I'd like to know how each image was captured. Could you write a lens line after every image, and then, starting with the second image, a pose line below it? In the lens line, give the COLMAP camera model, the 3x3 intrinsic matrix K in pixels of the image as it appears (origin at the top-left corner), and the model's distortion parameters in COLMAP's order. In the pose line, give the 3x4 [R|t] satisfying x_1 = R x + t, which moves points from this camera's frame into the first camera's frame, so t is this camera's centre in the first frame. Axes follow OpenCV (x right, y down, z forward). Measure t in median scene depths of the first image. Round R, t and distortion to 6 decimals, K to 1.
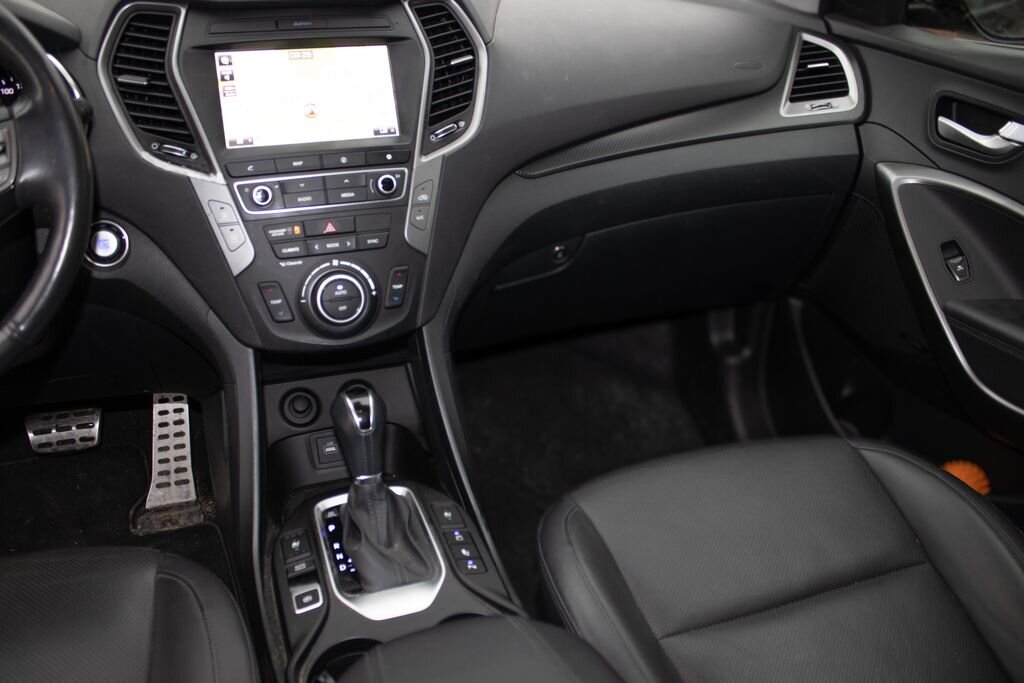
lens RADIAL K [[863.7, 0, 518.2], [0, 863.7, 341.0], [0, 0, 1]] dist [-0.148713, 0.091558]
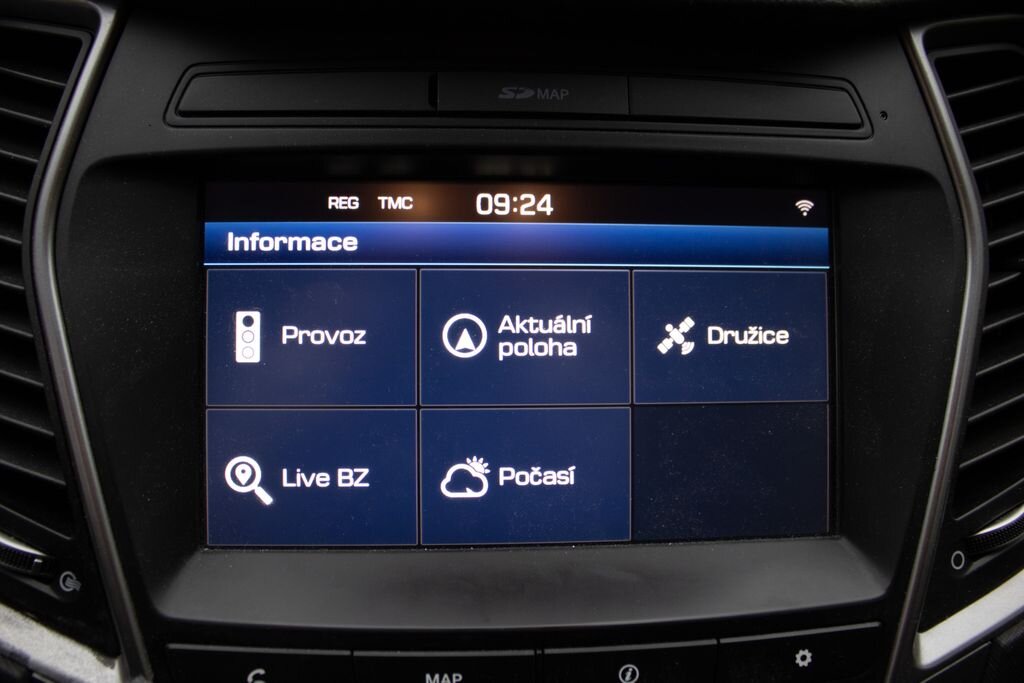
lens RADIAL K [[863.7, 0, 538.9], [0, 863.7, 325.4], [0, 0, 1]] dist [-0.148713, 0.091558]
pose [[0.959200, 0.138825, -0.246297, -0.184760], [-0.138730, 0.990170, 0.017826, -0.316219], [0.246350, 0.017070, 0.969031, 0.760504]]
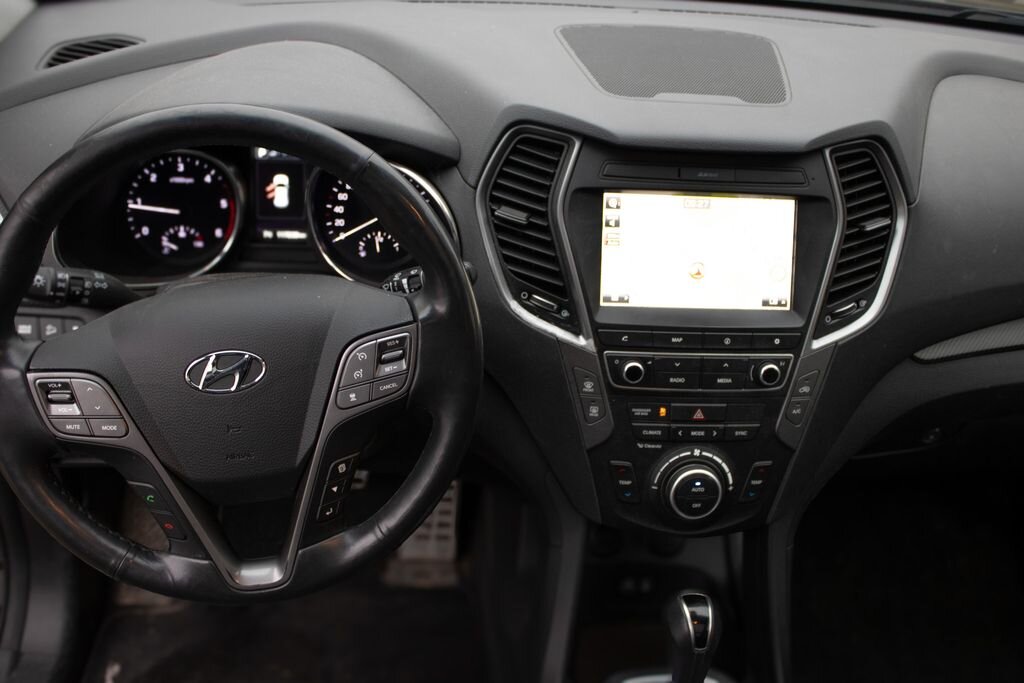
lens RADIAL K [[1035.8, 0, 503.4], [0, 1035.8, 347.0], [0, 0, 1]] dist [-0.095860, 0.000000]
pose [[0.955183, 0.196665, -0.221241, -0.190316], [-0.168076, 0.975560, 0.141539, -0.321479], [0.243670, -0.098010, 0.964893, -0.090249]]
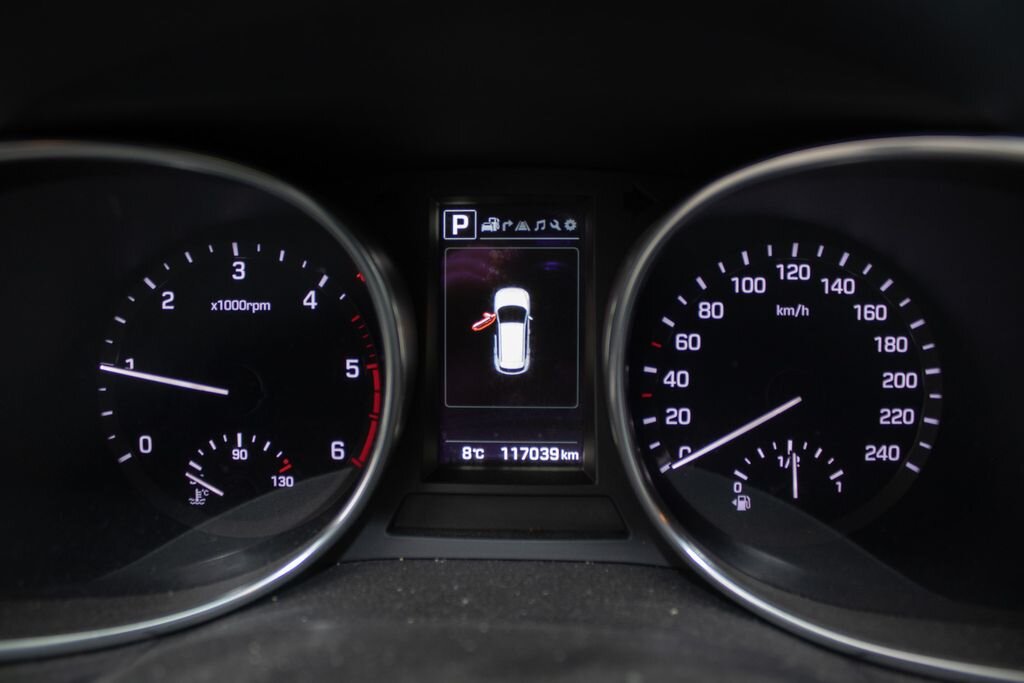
lens RADIAL K [[863.7, 0, 514.6], [0, 863.7, 332.6], [0, 0, 1]] dist [-0.148713, 0.091558]
pose [[0.924141, 0.114040, -0.364633, -0.610246], [-0.143819, 0.988047, -0.055486, -0.264668], [0.353947, 0.103718, 0.929497, 0.695205]]
